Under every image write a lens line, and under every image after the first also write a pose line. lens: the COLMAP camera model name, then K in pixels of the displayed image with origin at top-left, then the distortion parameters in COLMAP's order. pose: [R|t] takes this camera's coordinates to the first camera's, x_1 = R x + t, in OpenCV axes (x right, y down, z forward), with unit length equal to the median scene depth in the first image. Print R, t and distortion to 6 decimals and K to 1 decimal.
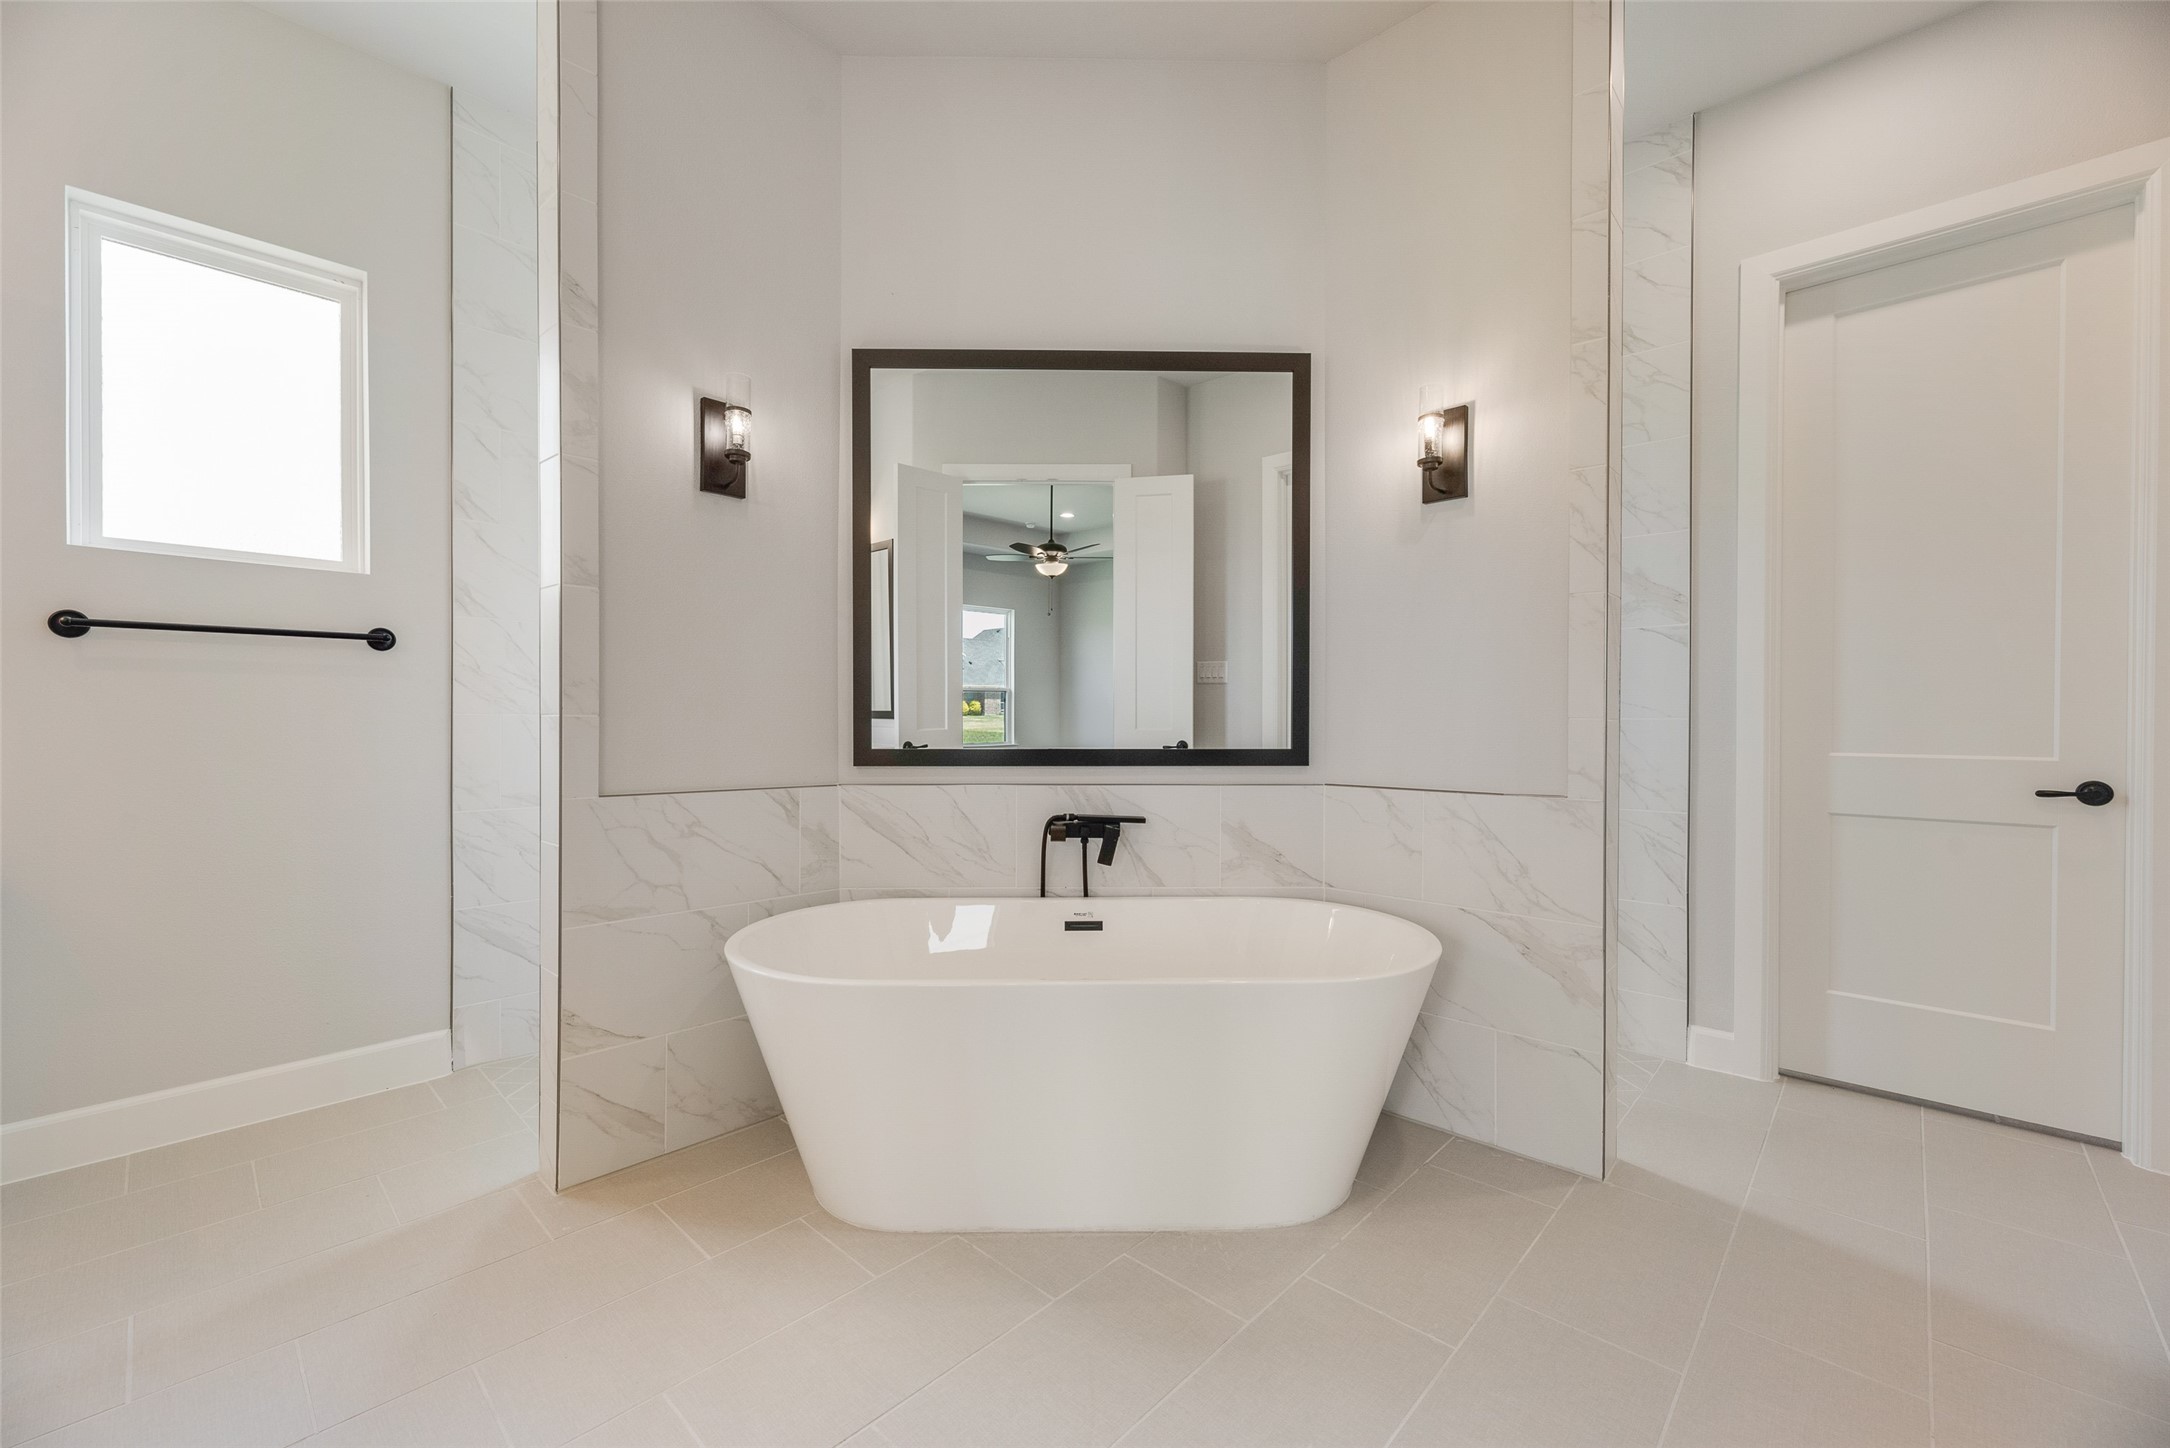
lens RADIAL K [[880.4, 0, 1082.3], [0, 880.4, 728.7], [0, 0, 1]] dist [0.003424, 0.000262]
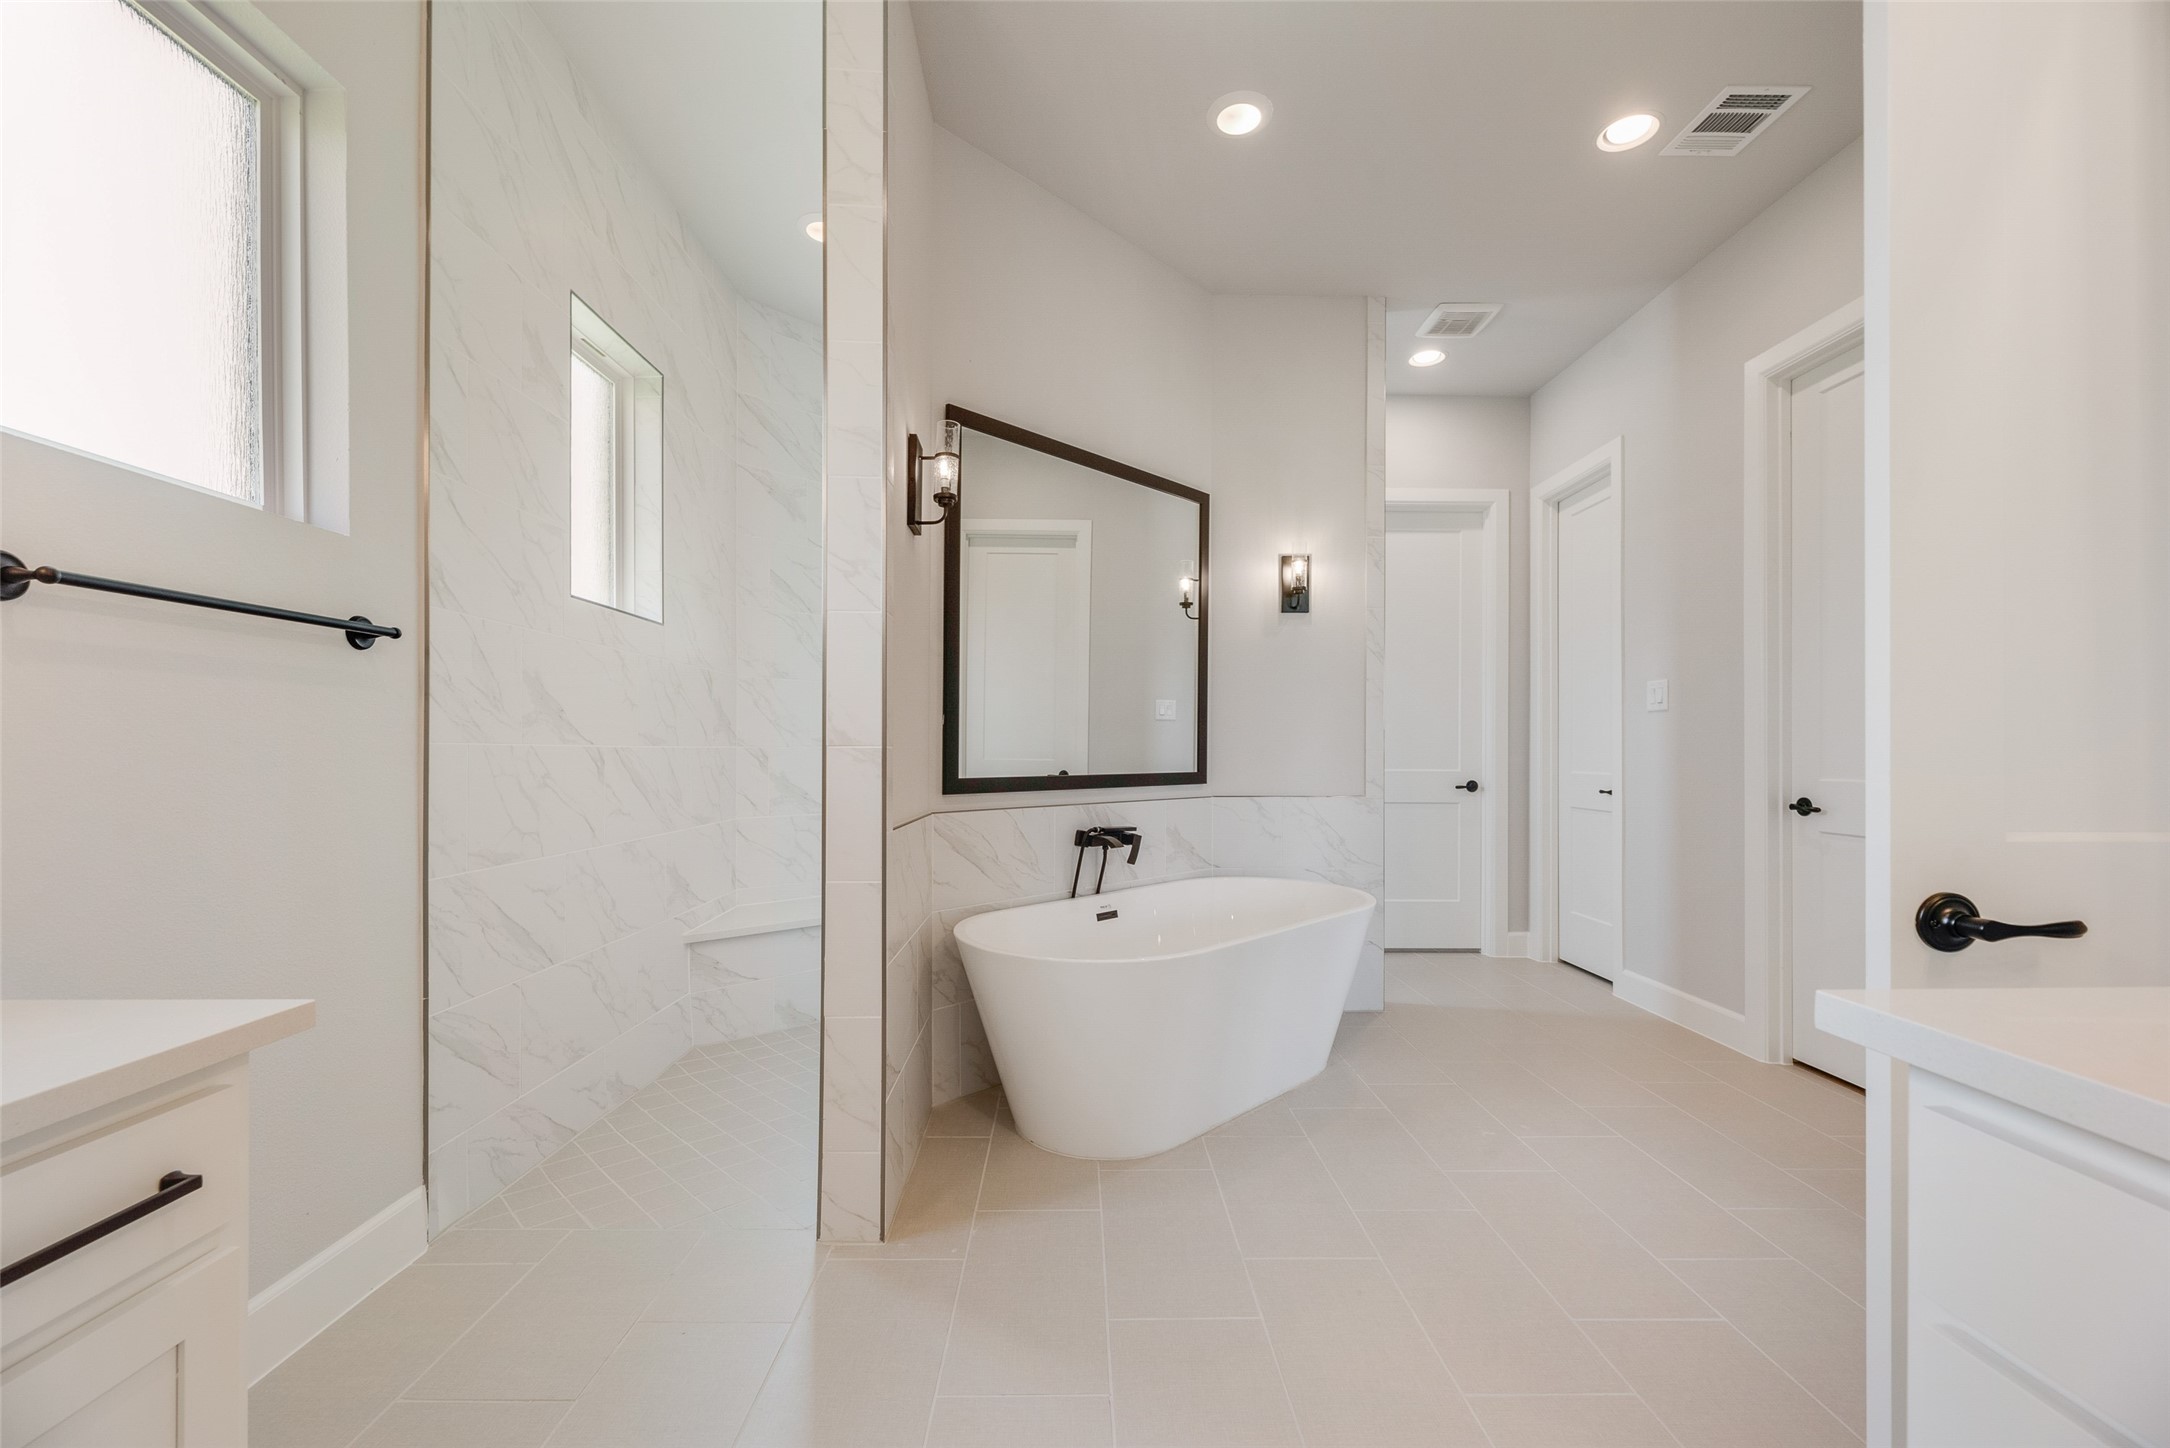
lens RADIAL K [[880.4, 0, 1084.9], [0, 880.4, 758.6], [0, 0, 1]] dist [0.003424, 0.000262]
pose [[0.715638, -0.005777, 0.698448, -0.830065], [0.006247, 0.999979, 0.001870, -0.002018], [-0.698444, 0.003025, 0.715659, 0.115291]]
